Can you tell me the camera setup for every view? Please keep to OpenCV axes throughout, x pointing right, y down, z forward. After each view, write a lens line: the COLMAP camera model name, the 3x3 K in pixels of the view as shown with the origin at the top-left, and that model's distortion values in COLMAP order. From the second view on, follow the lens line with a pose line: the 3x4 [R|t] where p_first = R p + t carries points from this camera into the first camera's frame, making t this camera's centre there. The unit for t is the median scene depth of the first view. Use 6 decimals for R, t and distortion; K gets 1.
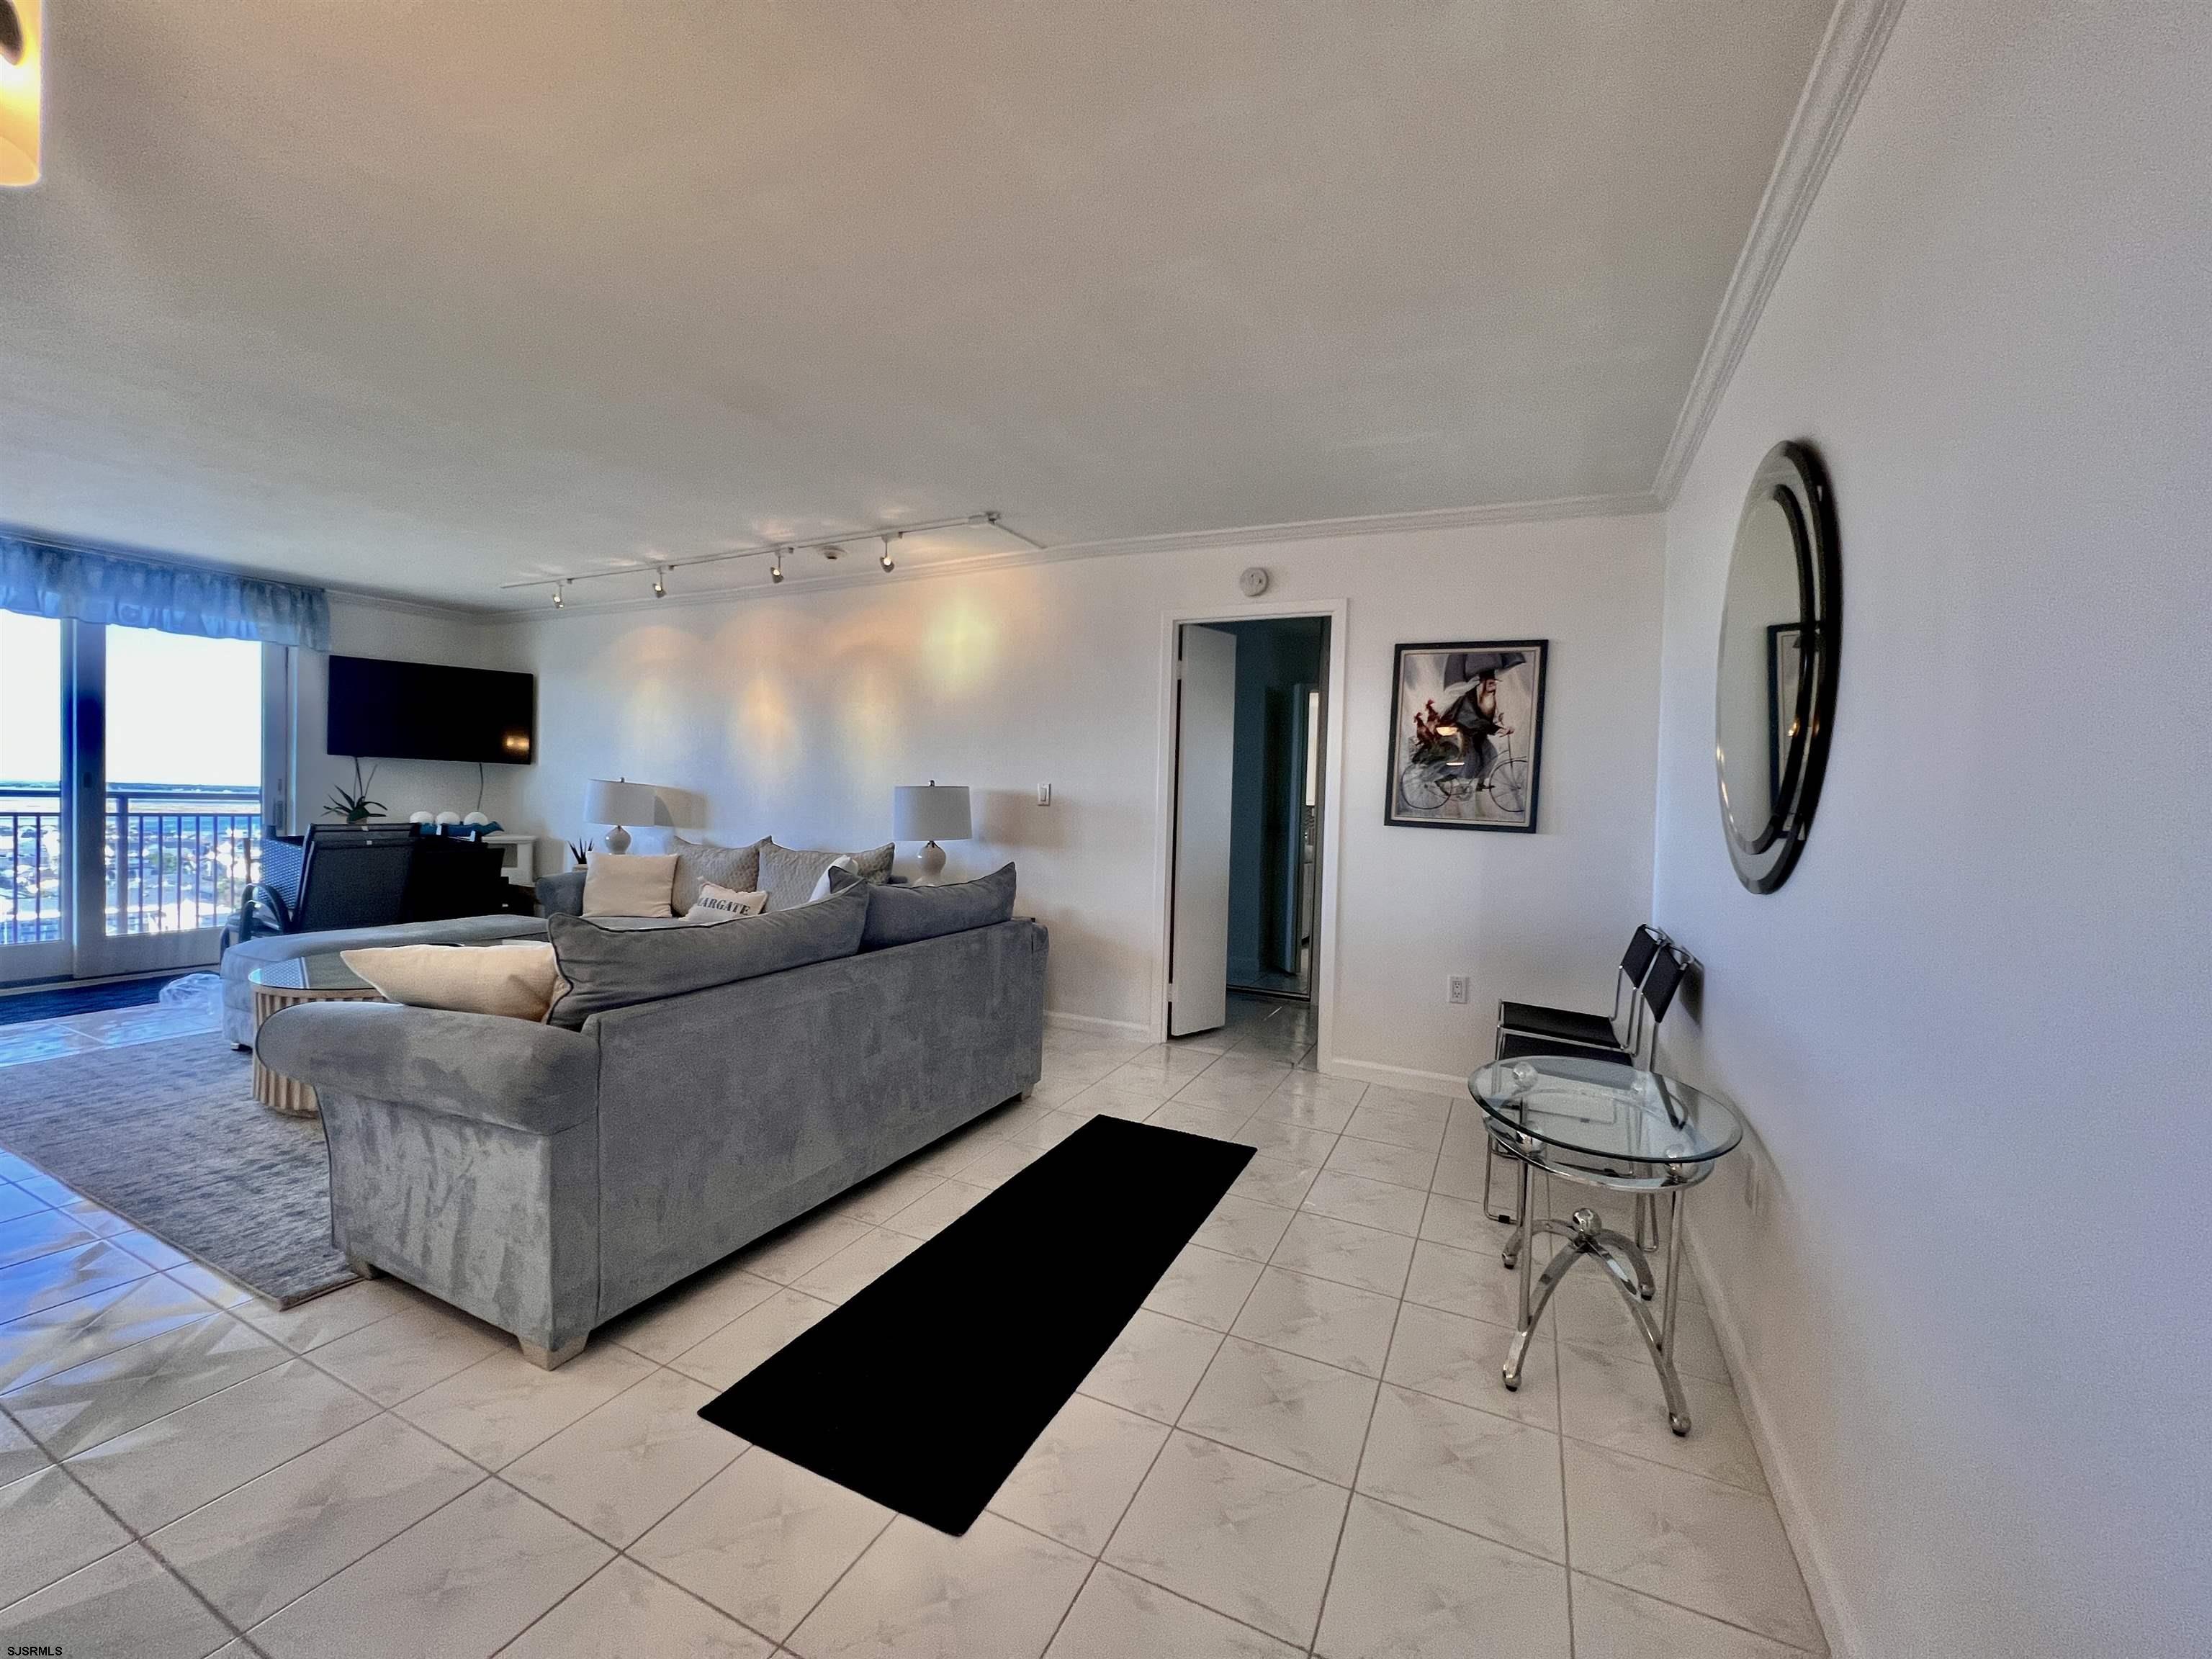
lens RADIAL K [[884.6, 0, 1096.7], [0, 884.6, 828.1], [0, 0, 1]] dist [-0.001137, -0.000055]
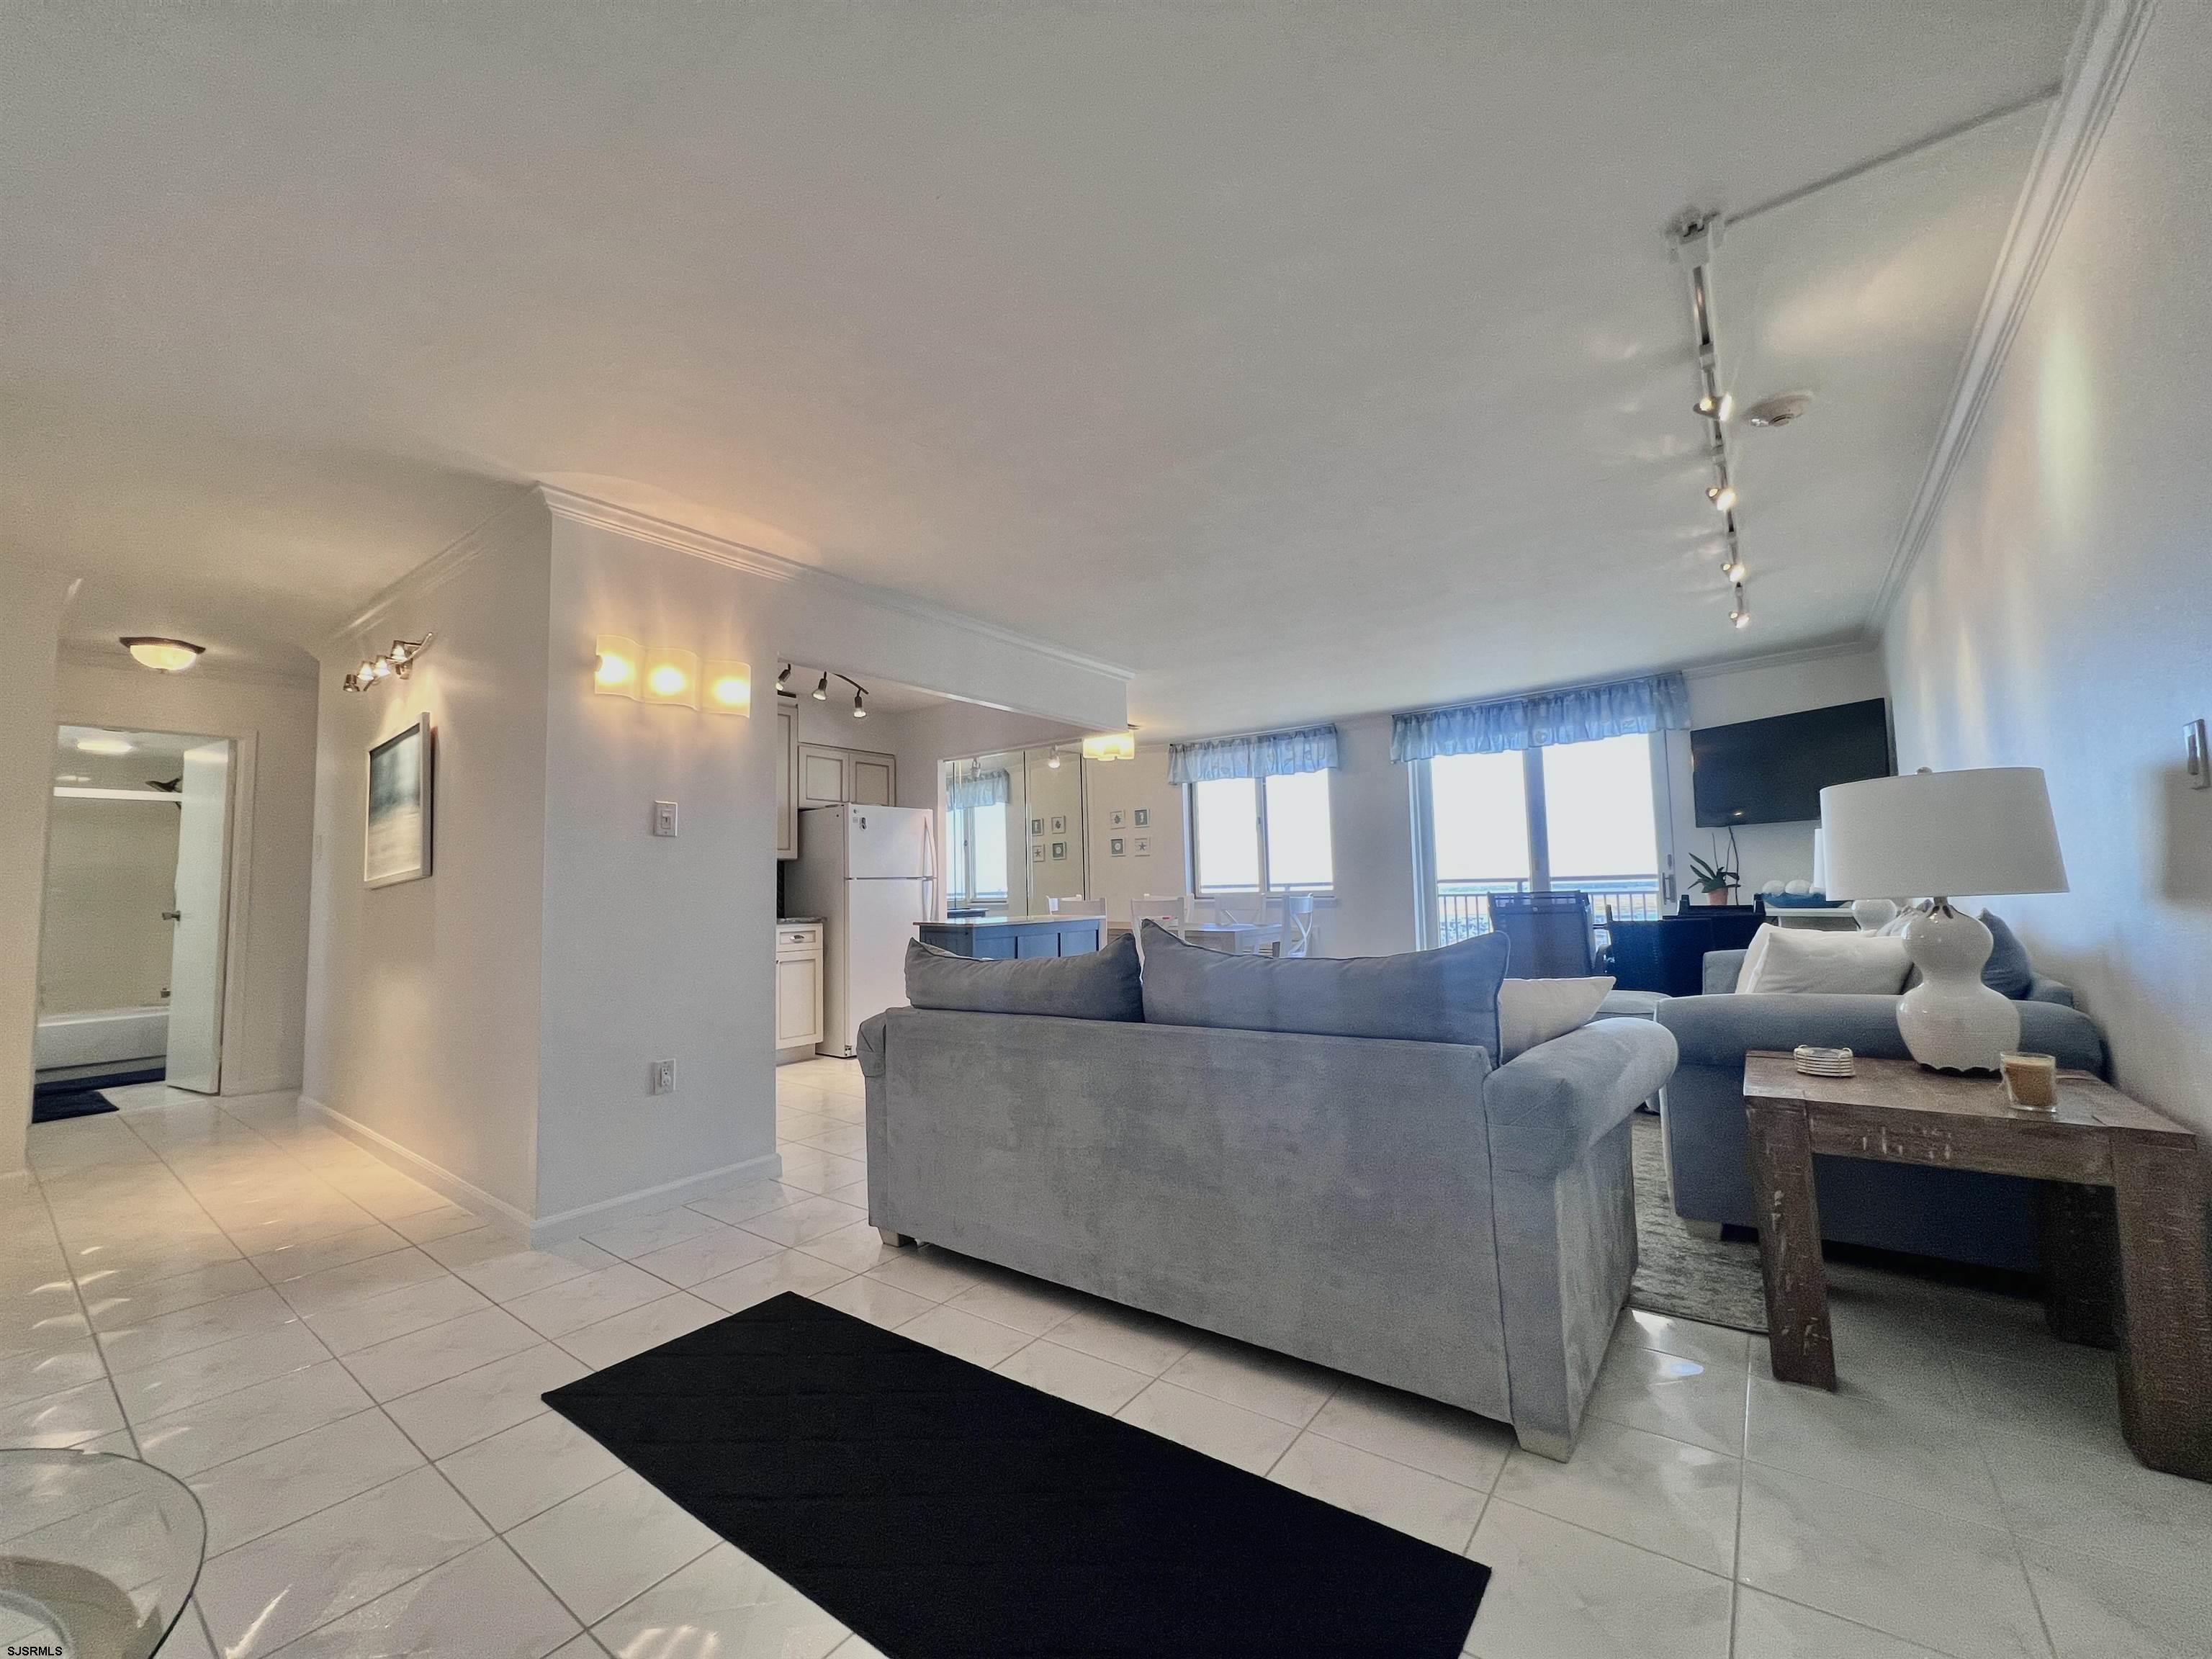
lens RADIAL K [[887.8, 0, 1094.3], [0, 887.8, 827.3], [0, 0, 1]] dist [-0.001172, -0.000060]
pose [[-0.200173, -0.094371, -0.975205, 0.309325], [-0.004008, 0.995421, -0.095504, 0.019256], [0.979752, -0.015209, -0.199635, 0.605892]]
